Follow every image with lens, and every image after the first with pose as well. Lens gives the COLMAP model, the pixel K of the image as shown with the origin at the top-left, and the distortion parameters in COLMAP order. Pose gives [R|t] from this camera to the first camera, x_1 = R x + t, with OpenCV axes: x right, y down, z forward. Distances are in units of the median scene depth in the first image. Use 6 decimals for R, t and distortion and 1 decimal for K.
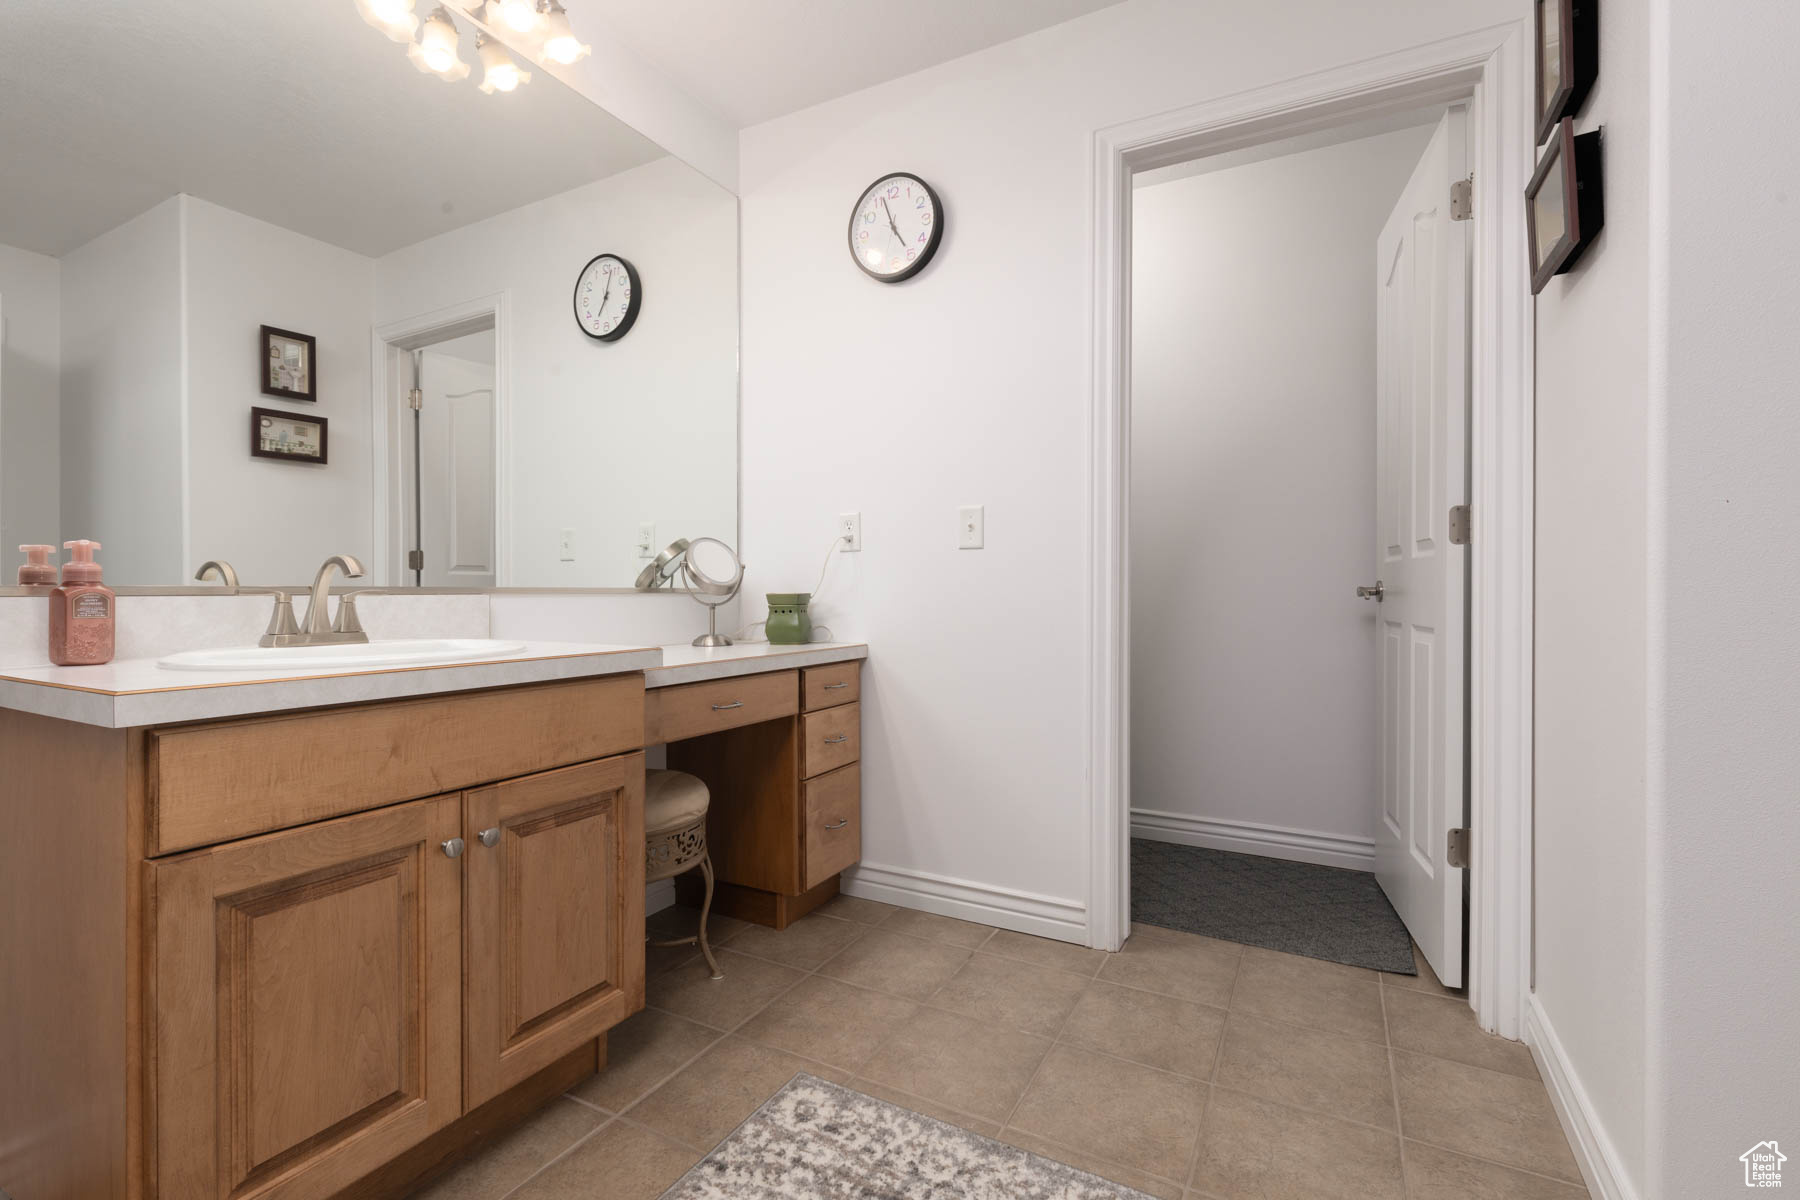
lens RADIAL K [[804.1, 0, 900.0], [0, 804.1, 594.3], [0, 0, 1]] dist [0.004230, -0.002409]
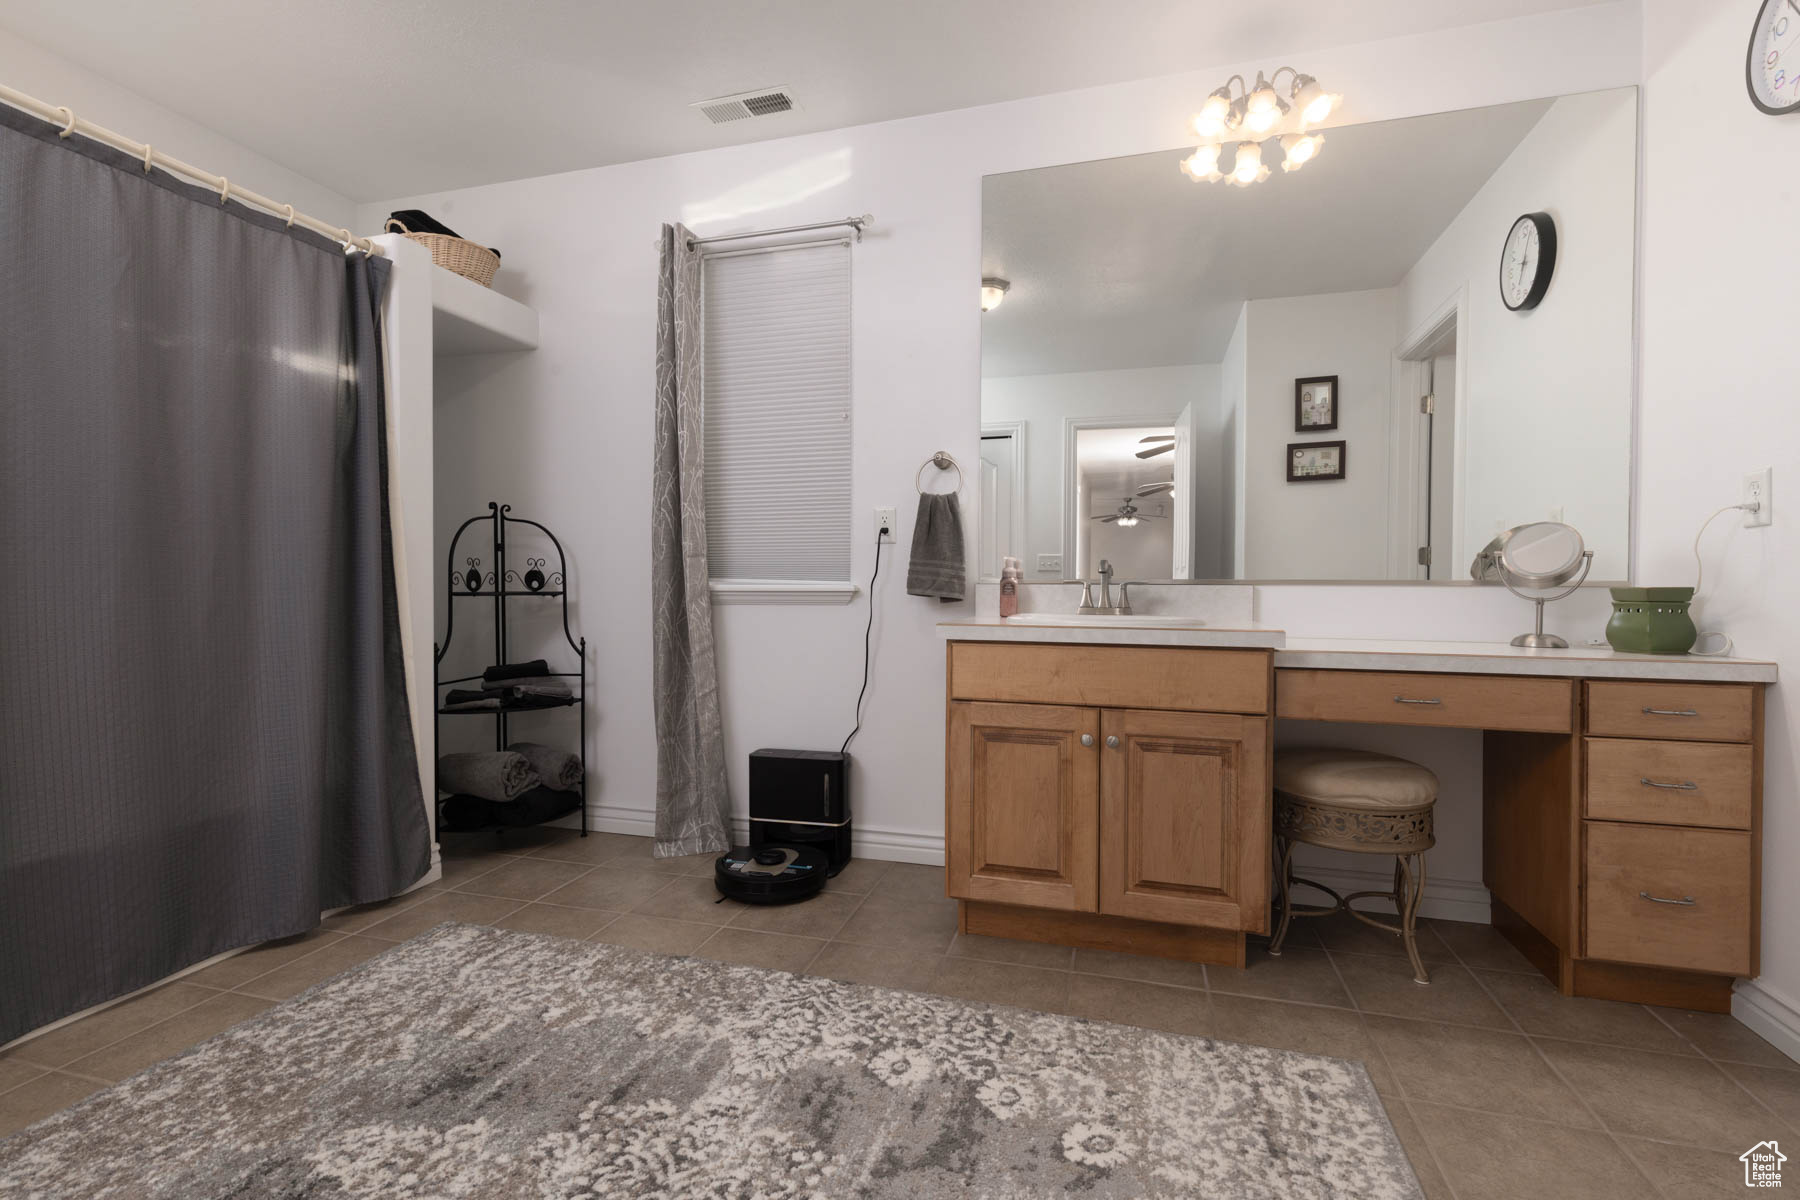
lens RADIAL K [[804.1, 0, 902.2], [0, 804.1, 594.3], [0, 0, 1]] dist [0.004230, -0.002409]
pose [[0.213538, 0.013320, -0.976844, 0.618087], [-0.009318, 0.999889, 0.011597, 0.004888], [0.976890, 0.006626, 0.213638, 0.192634]]
